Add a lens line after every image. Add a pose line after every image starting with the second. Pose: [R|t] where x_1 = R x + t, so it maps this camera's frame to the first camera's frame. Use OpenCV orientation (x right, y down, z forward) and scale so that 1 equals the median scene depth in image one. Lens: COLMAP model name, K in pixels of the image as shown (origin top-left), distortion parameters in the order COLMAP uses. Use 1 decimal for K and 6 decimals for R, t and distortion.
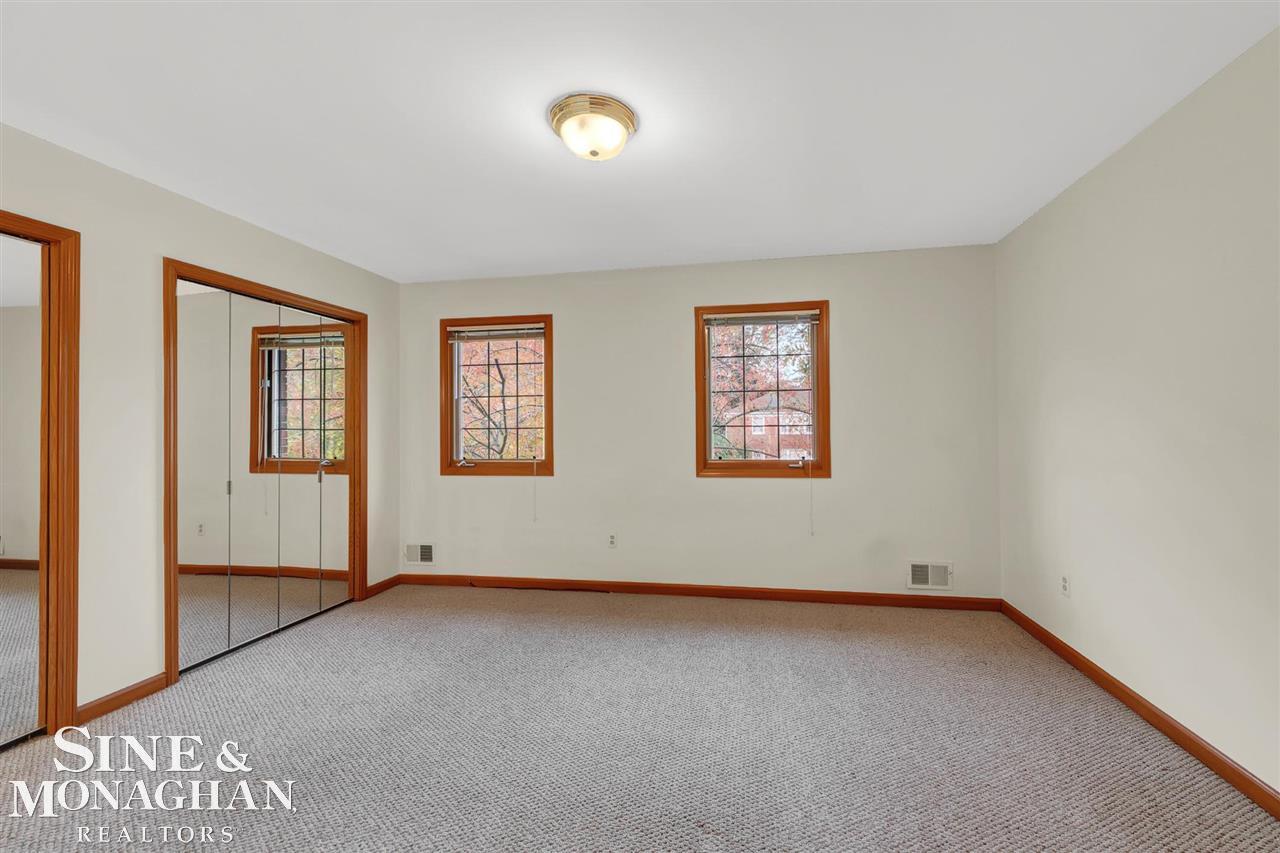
lens RADIAL K [[513.7, 0, 640.0], [0, 513.7, 426.5], [0, 0, 1]] dist [0.000112, -0.000077]
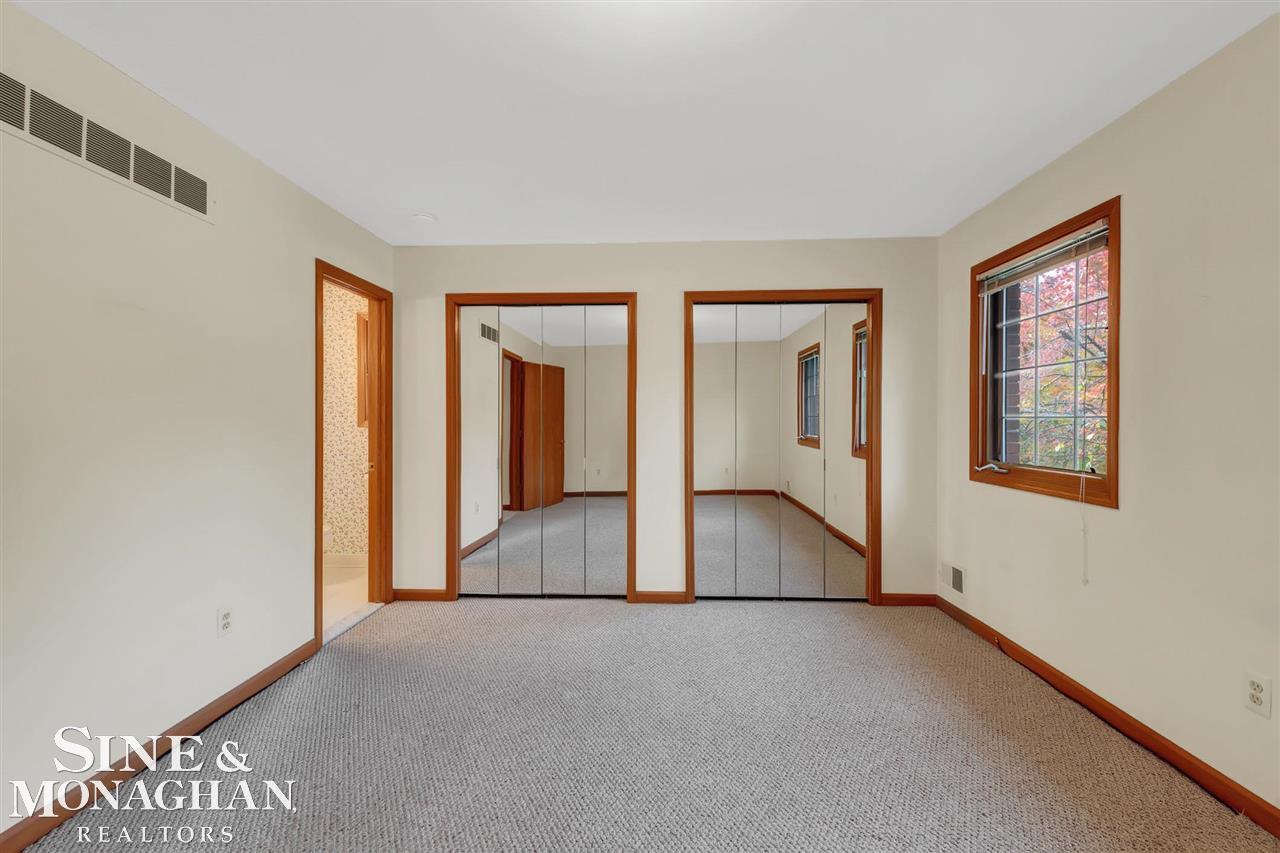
lens RADIAL K [[484.5, 0, 642.0], [0, 484.5, 419.5], [0, 0, 1]] dist [0.000436, -0.000121]
pose [[0.177806, 0.010485, -0.984010, 0.233143], [0.004433, 0.999925, 0.011456, -0.001792], [0.984056, -0.006399, 0.177746, 0.456396]]
